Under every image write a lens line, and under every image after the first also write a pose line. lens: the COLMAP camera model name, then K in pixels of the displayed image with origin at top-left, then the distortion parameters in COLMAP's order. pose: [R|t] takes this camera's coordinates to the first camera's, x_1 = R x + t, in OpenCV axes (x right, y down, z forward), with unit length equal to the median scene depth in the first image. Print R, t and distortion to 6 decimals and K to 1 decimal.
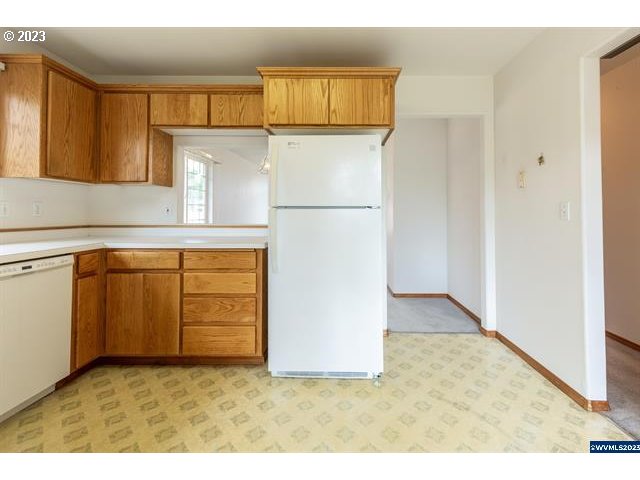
lens RADIAL K [[295.2, 0, 348.5], [0, 295.2, 207.7], [0, 0, 1]] dist [0.001353, -0.000032]
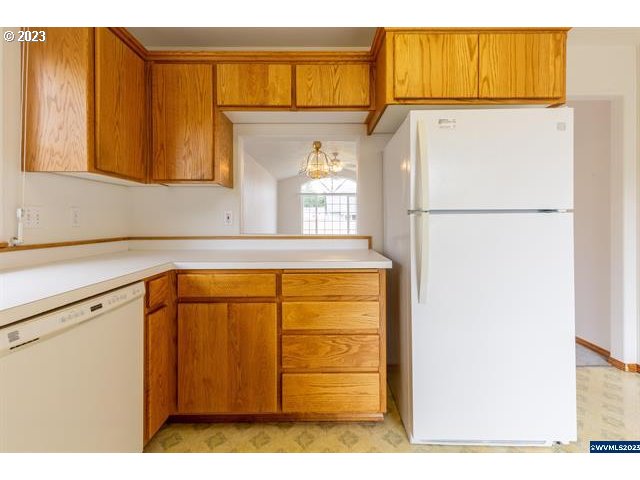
lens RADIAL K [[293.5, 0, 336.9], [0, 293.5, 220.8], [0, 0, 1]] dist [0.001357, -0.000006]
pose [[0.999965, -0.006832, 0.004734, -0.422321], [0.006739, 0.999789, 0.019390, 0.005161], [-0.004865, -0.019357, 0.999801, 0.271678]]
